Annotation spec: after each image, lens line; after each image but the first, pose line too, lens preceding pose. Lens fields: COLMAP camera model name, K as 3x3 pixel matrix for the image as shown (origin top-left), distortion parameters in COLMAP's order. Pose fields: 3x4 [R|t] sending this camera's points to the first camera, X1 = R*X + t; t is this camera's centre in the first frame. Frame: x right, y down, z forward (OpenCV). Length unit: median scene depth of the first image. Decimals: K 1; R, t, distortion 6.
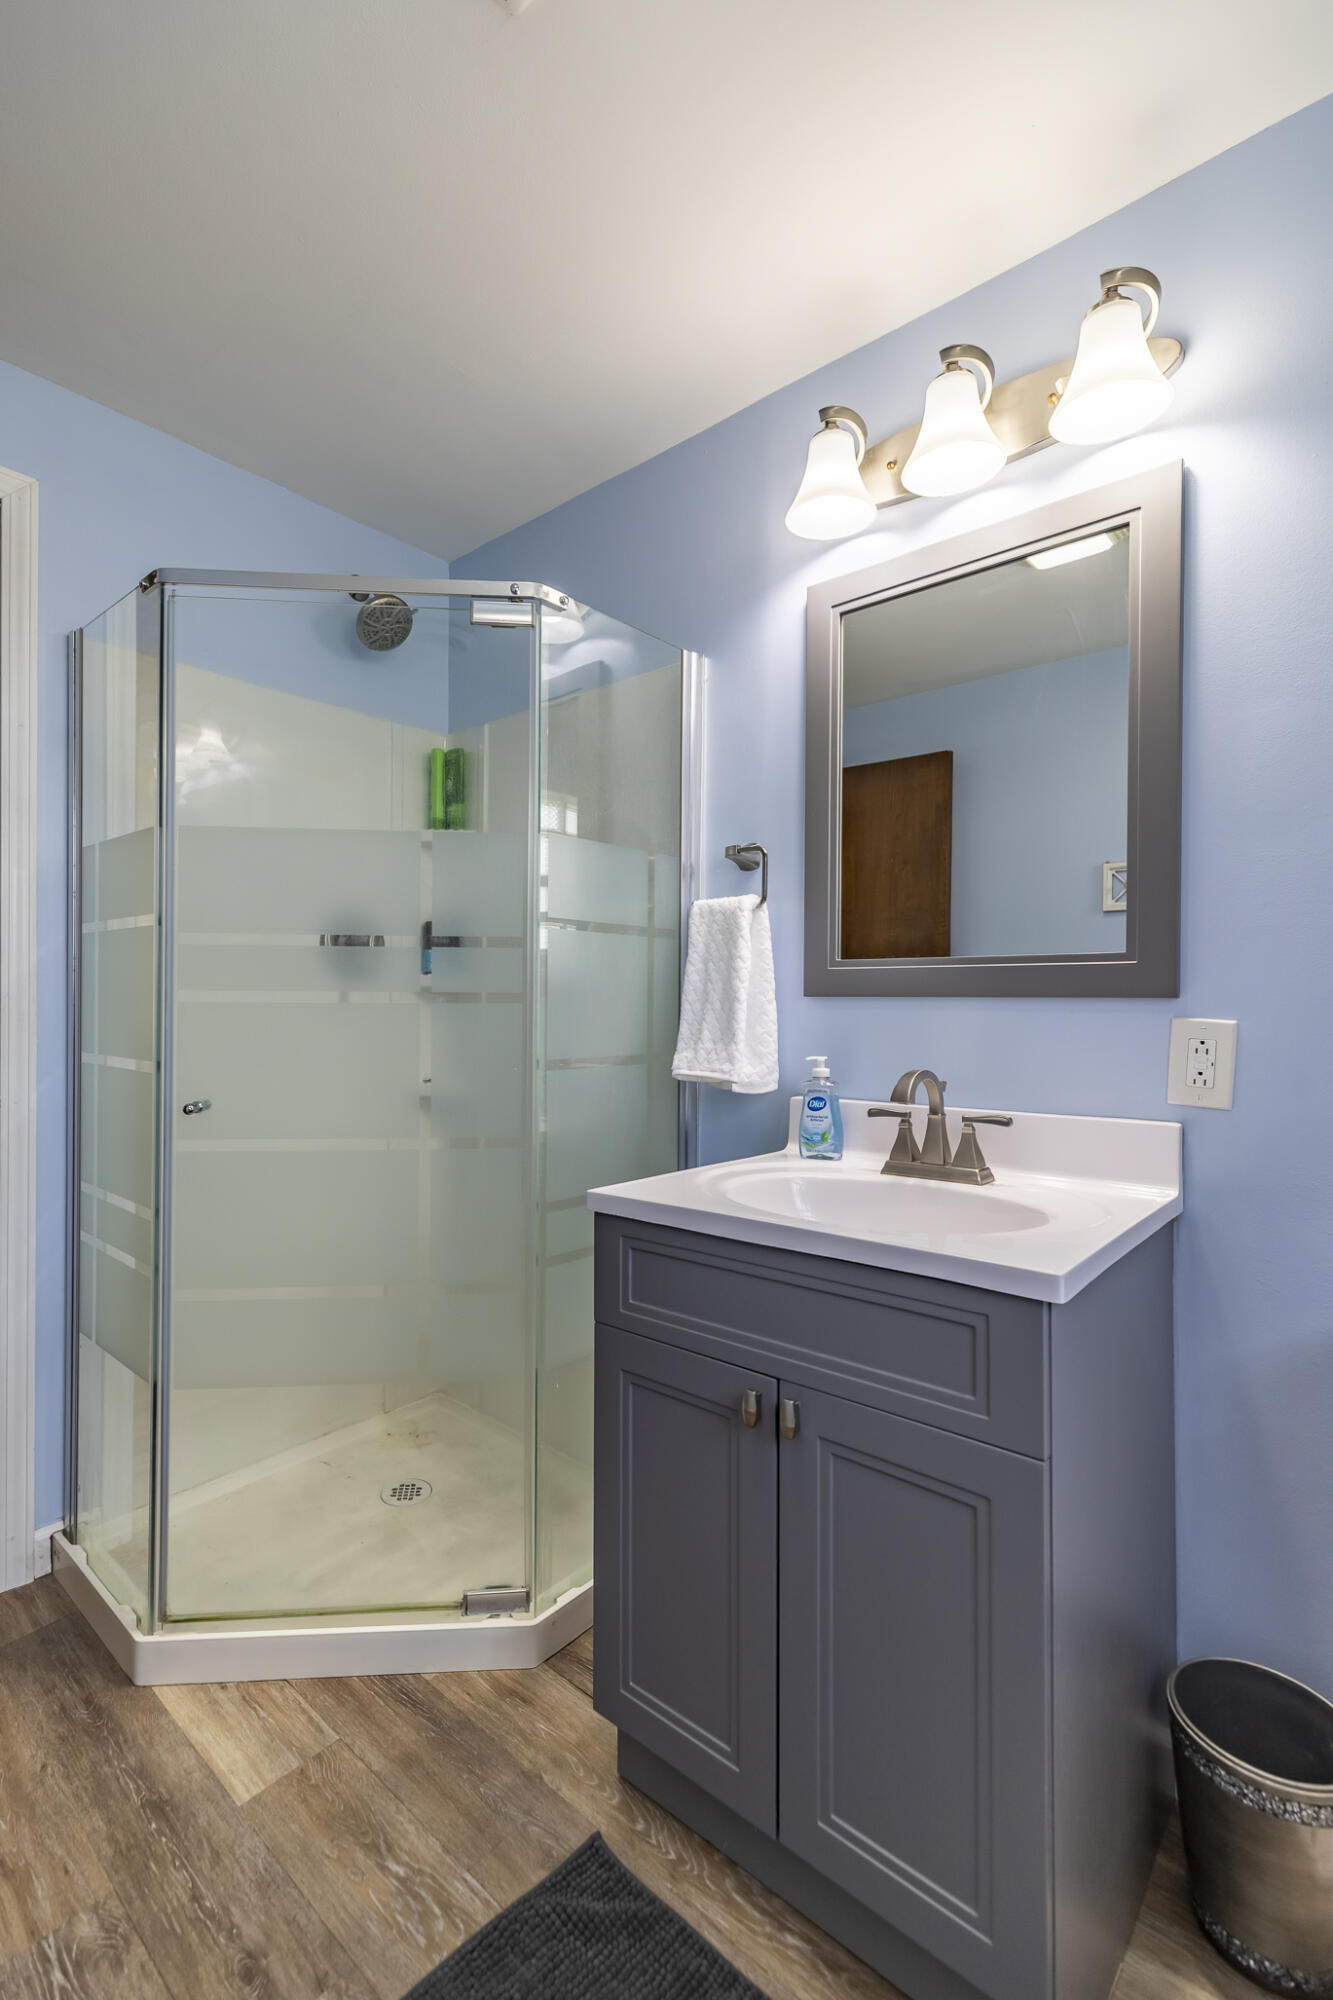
lens RADIAL K [[898.1, 0, 655.9], [0, 898.1, 1005.4], [0, 0, 1]] dist [0.007384, -0.001480]
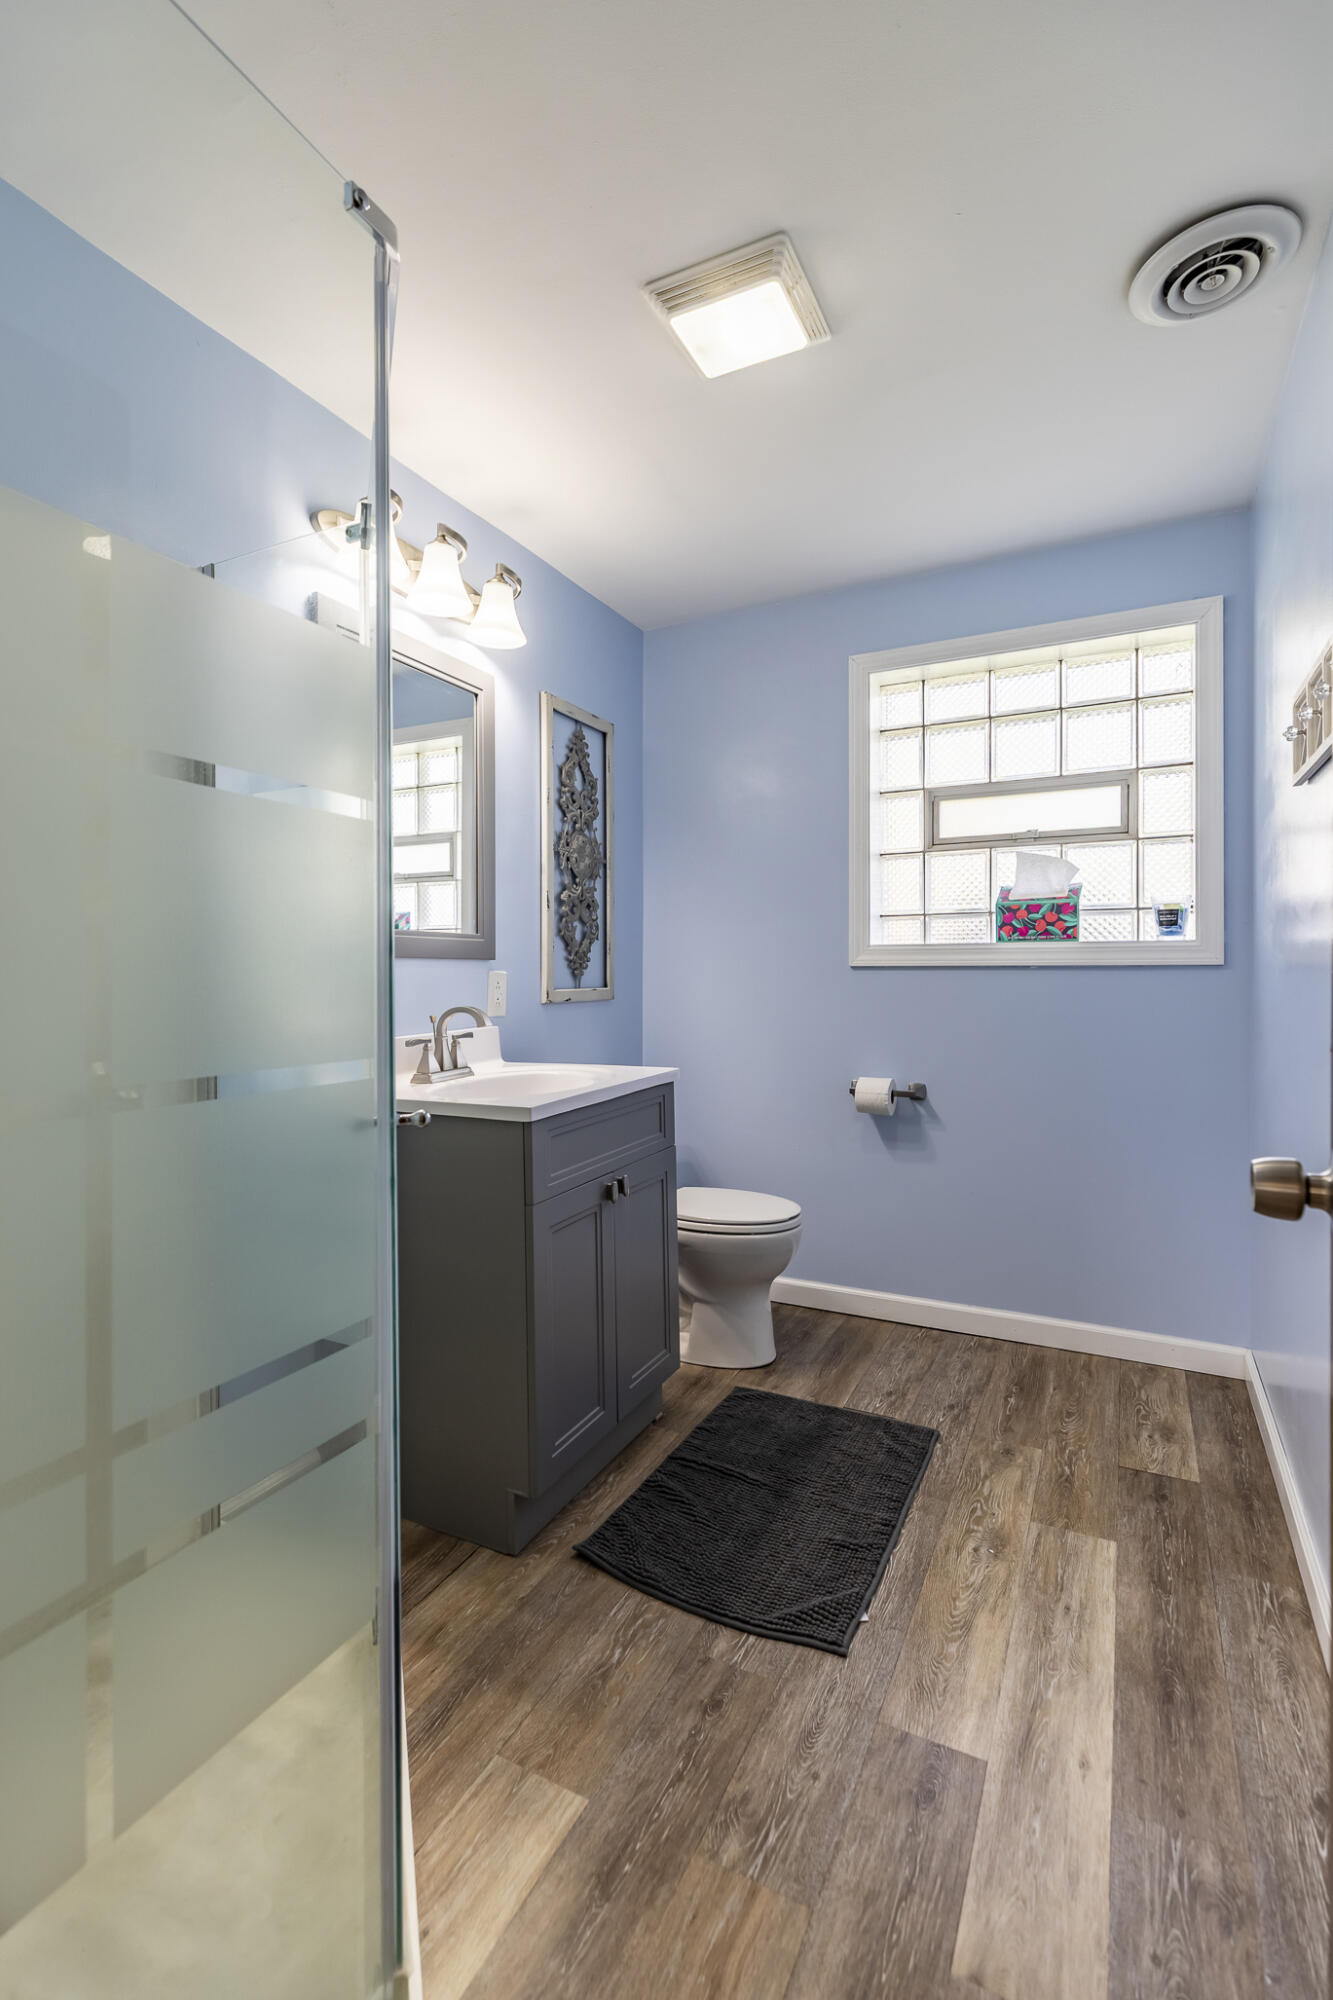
lens RADIAL K [[898.1, 0, 664.5], [0, 898.1, 987.8], [0, 0, 1]] dist [0.007384, -0.001480]
pose [[-0.242298, -0.022569, 0.969939, -1.470291], [0.007509, 0.999656, 0.025136, 0.006172], [-0.970173, 0.013374, -0.242045, 1.211325]]
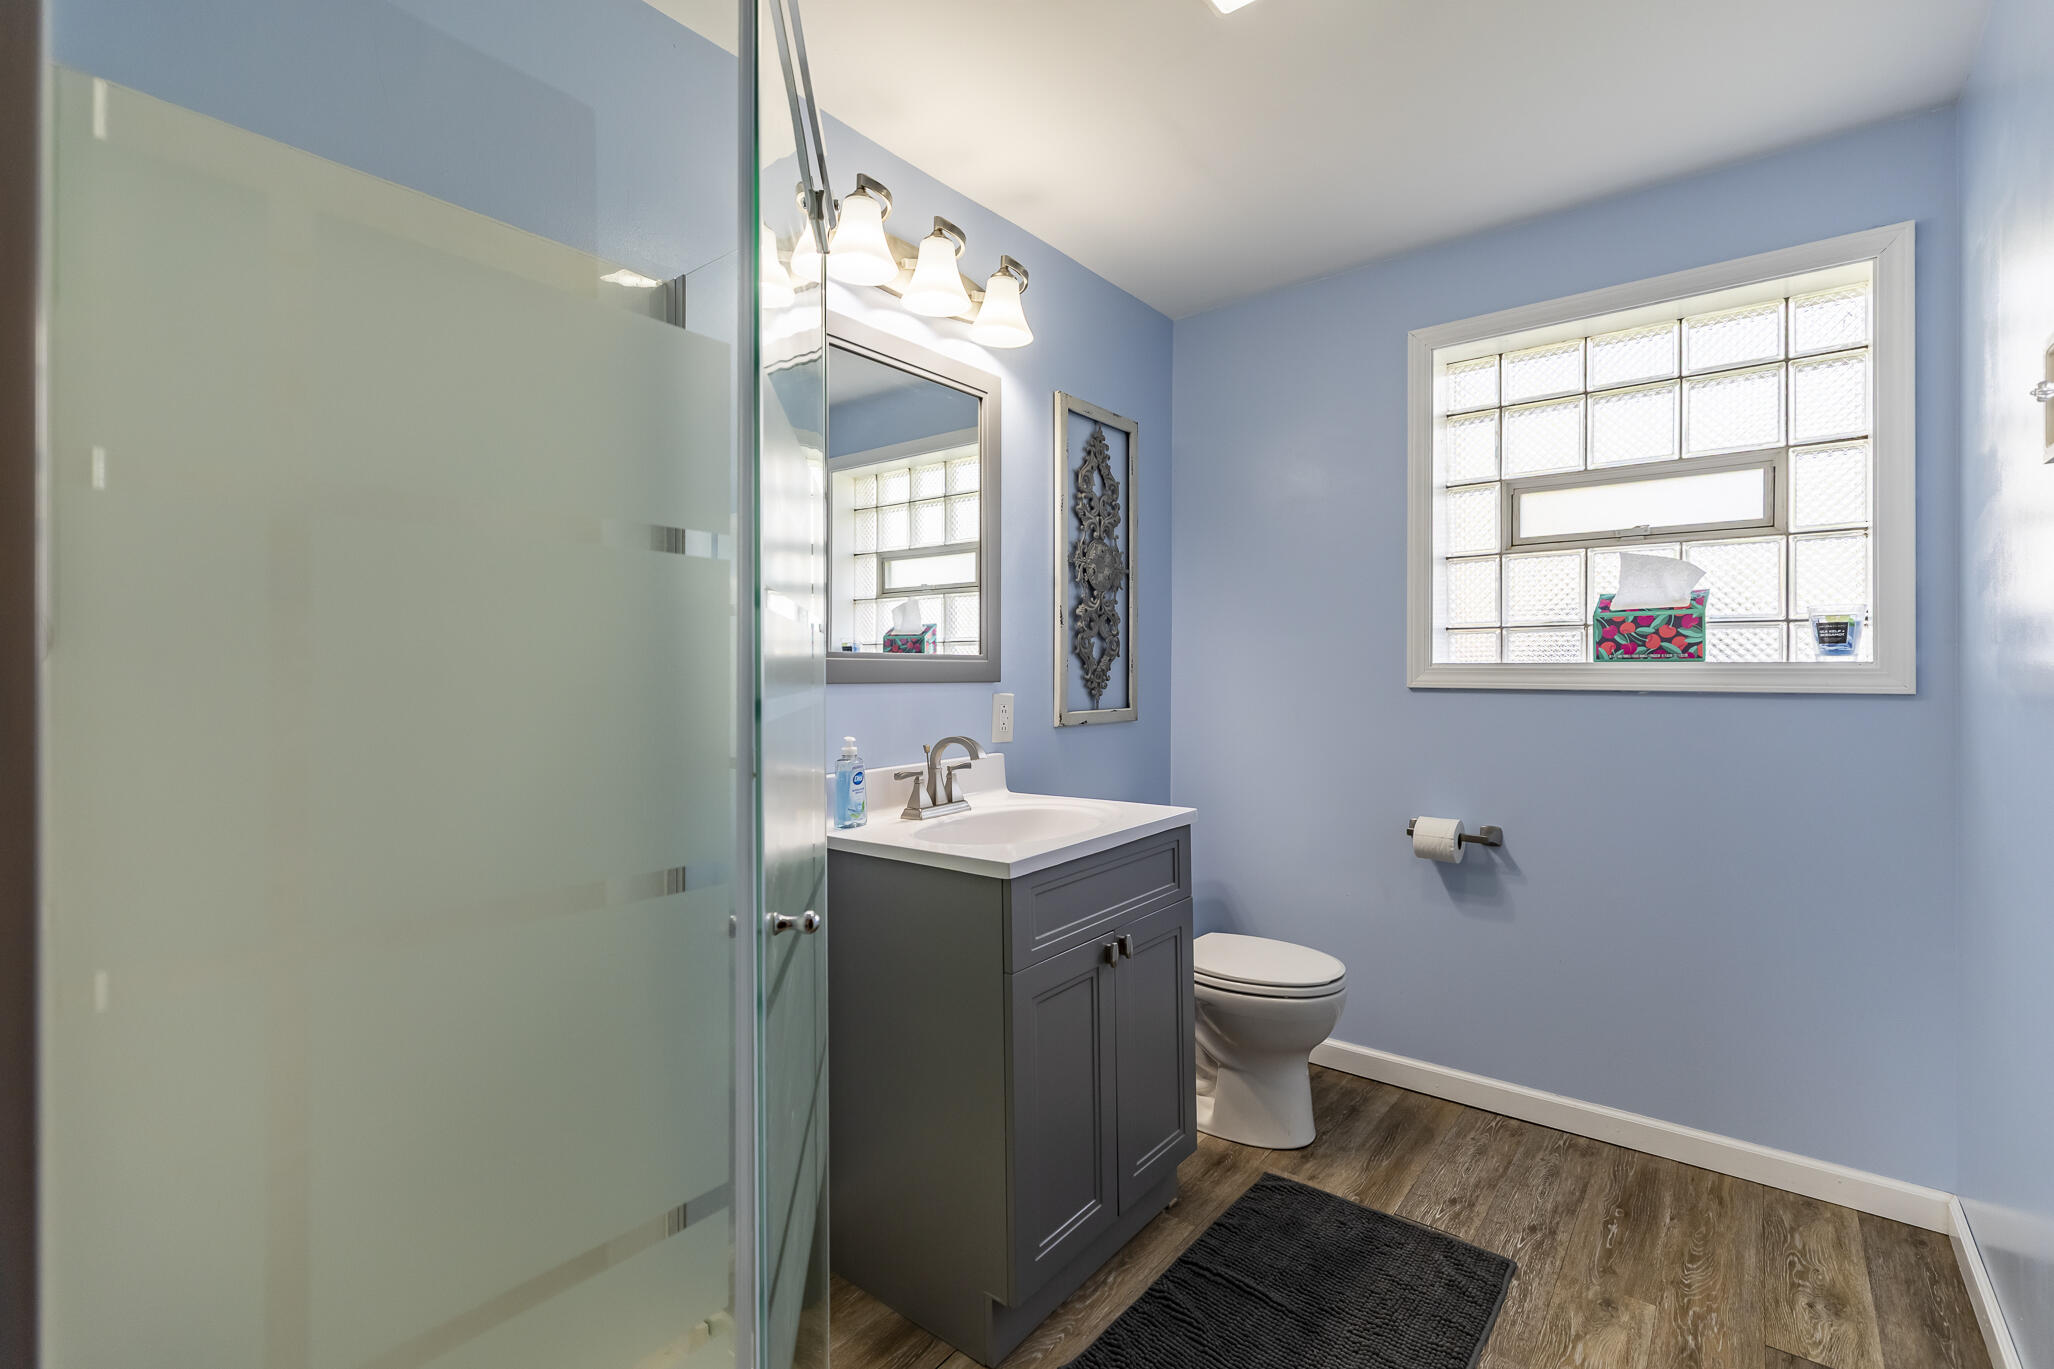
lens RADIAL K [[922.3, 0, 1035.3], [0, 922.3, 682.9], [0, 0, 1]] dist [0.007384, -0.001480]
pose [[-0.053818, -0.012517, 0.998472, -1.334111], [0.003855, 0.999911, 0.012743, -0.033903], [-0.998543, 0.004535, -0.053765, 1.114867]]
